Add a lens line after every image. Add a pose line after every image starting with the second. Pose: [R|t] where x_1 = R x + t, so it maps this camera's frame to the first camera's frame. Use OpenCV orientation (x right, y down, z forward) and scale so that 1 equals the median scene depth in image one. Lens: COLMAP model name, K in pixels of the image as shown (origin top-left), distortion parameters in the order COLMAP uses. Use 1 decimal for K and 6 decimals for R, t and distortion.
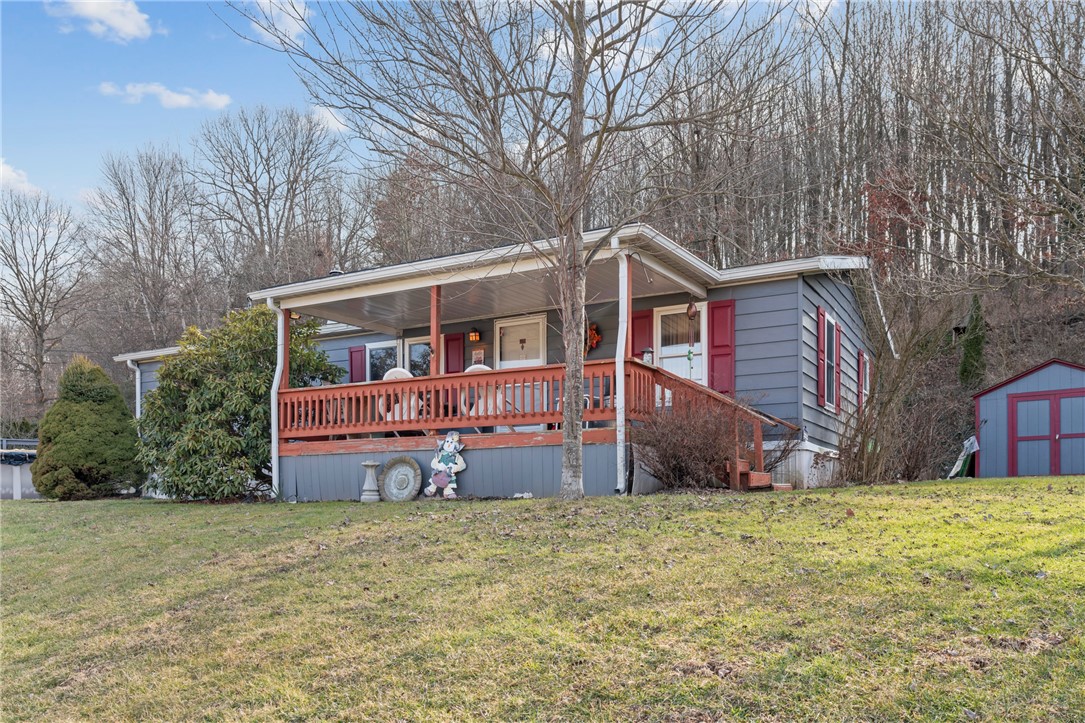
lens RADIAL K [[790.8, 0, 542.9], [0, 790.8, 355.3], [0, 0, 1]] dist [0.033339, 0.001039]
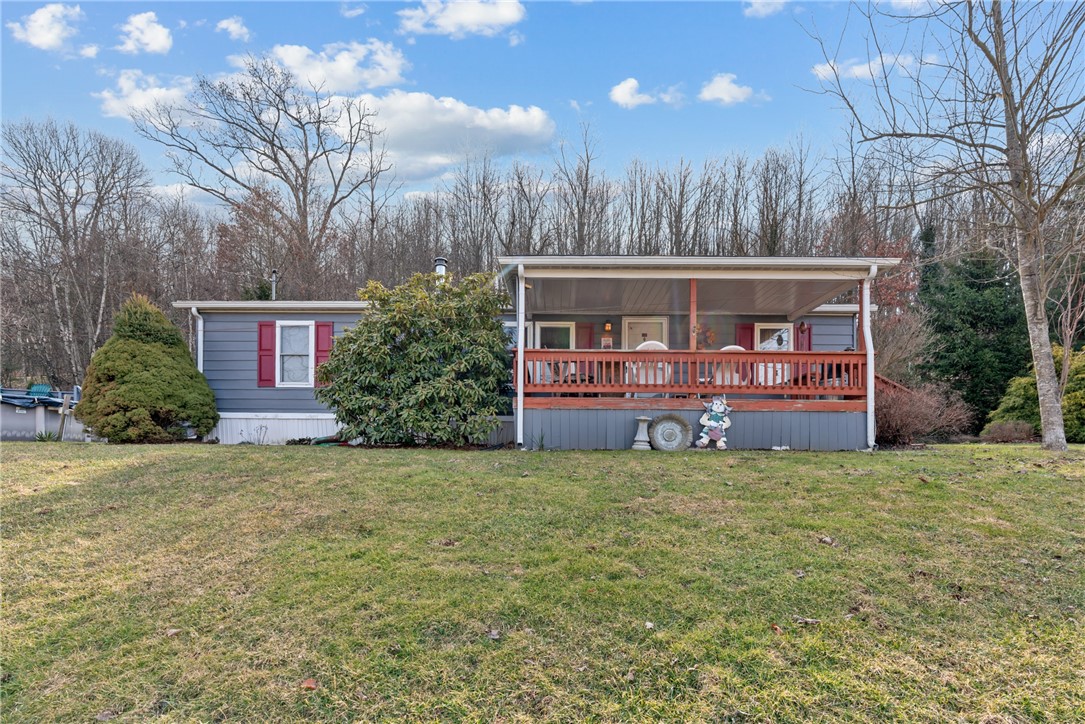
lens RADIAL K [[492.2, 0, 562.0], [0, 492.2, 364.4], [0, 0, 1]] dist [-0.011104, 0.000500]
pose [[0.884088, 0.100683, 0.456345, -0.427888], [-0.096642, 0.994797, -0.032254, 0.059041], [-0.457218, -0.015587, 0.889218, 0.261944]]
